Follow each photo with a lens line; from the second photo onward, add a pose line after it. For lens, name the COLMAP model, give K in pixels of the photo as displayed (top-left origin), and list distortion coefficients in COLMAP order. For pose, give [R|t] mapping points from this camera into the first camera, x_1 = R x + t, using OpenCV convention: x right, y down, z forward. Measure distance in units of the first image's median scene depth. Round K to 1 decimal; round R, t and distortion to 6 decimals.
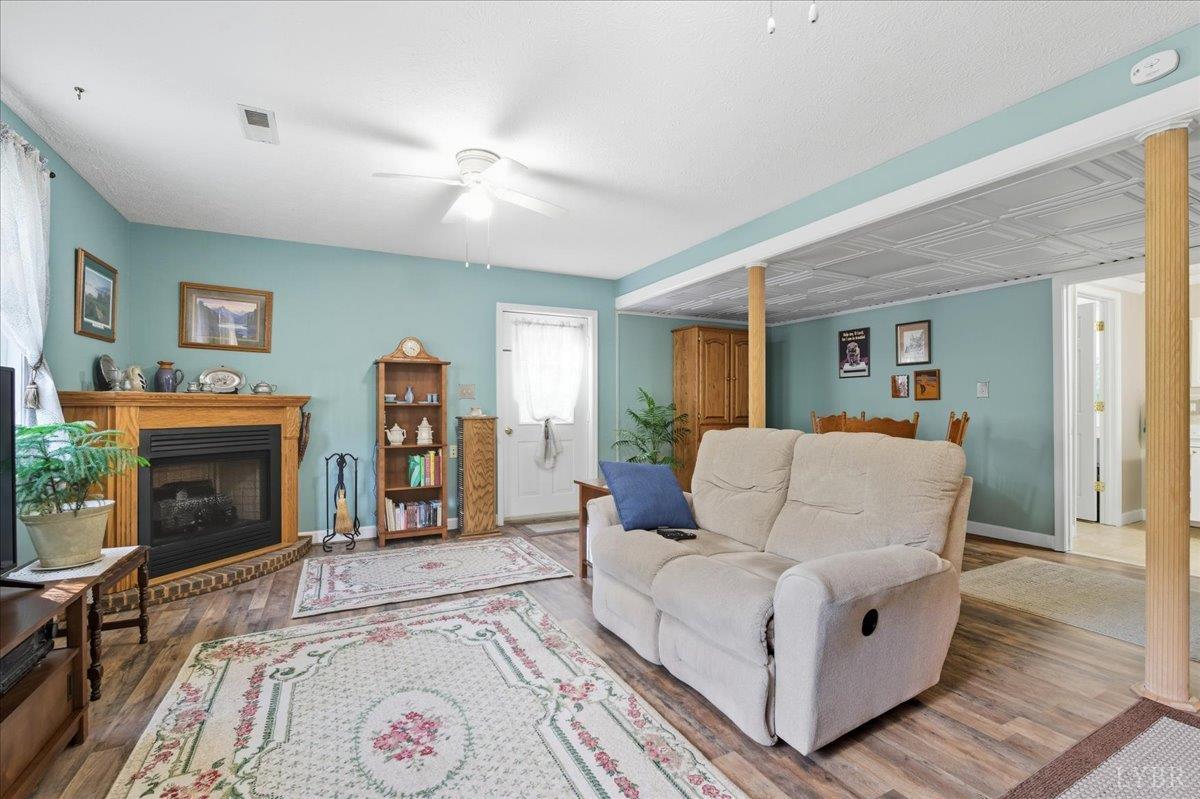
lens RADIAL K [[523.5, 0, 605.7], [0, 523.5, 403.9], [0, 0, 1]] dist [-0.003902, -0.000457]
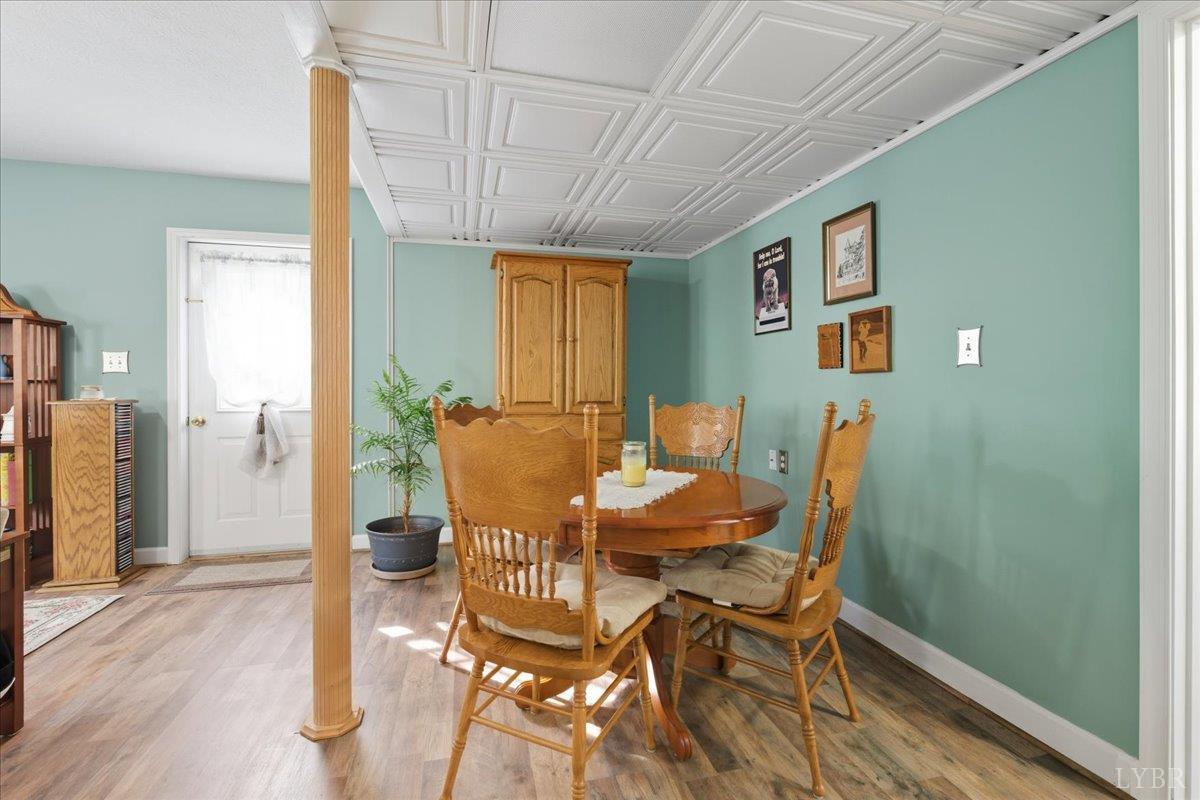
lens RADIAL K [[523.5, 0, 599.3], [0, 523.5, 389.7], [0, 0, 1]] dist [-0.003902, -0.000457]
pose [[0.974842, 0.004075, -0.222858, 0.446325], [0.000144, 0.999821, 0.018914, -0.001181], [0.222895, -0.018471, 0.974668, 0.447110]]
